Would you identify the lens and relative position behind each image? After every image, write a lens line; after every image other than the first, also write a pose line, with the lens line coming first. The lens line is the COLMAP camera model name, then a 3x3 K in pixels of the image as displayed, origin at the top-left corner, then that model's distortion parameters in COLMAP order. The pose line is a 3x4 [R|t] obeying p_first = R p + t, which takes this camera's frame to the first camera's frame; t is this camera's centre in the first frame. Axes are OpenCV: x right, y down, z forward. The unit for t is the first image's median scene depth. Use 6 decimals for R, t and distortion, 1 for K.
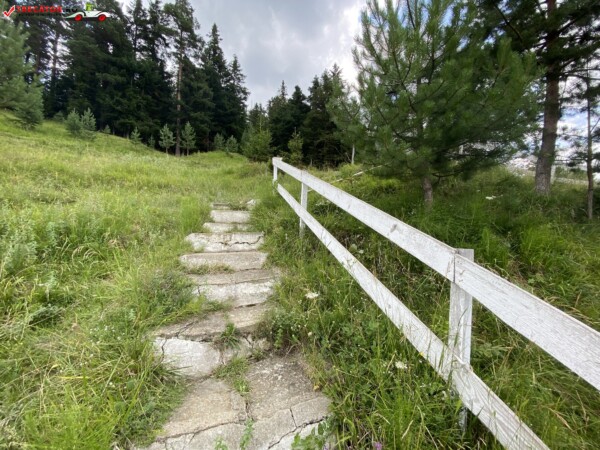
lens RADIAL K [[242.7, 0, 300.0], [0, 242.7, 225.0], [0, 0, 1]] dist [0.001388, -0.012360]
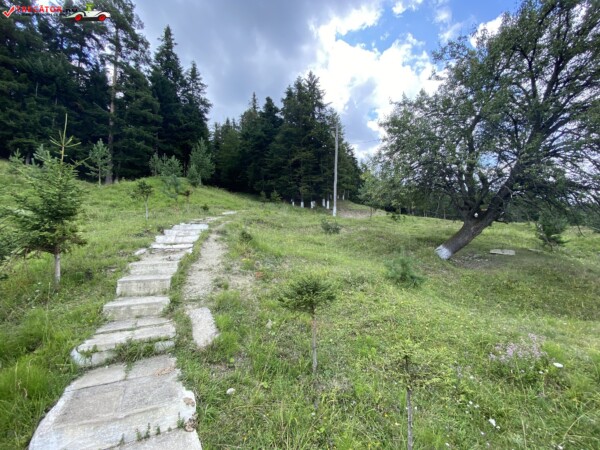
lens RADIAL K [[242.7, 0, 300.0], [0, 242.7, 225.0], [0, 0, 1]] dist [0.001388, -0.012360]
pose [[0.997609, -0.035063, 0.059558, 0.036624], [0.038373, 0.997728, -0.055374, -0.067361], [-0.057481, 0.057527, 0.996688, 0.163776]]
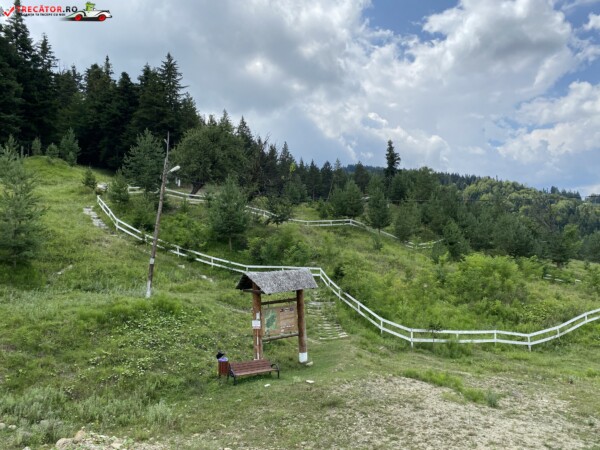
lens RADIAL K [[454.2, 0, 300.0], [0, 454.2, 225.0], [0, 0, 1]] dist [0.000134, -0.001757]
pose [[0.951567, -0.024781, 0.306441, 0.081399], [0.040255, 0.998208, -0.044276, 0.072388], [-0.304795, 0.054468, 0.950859, -0.763127]]
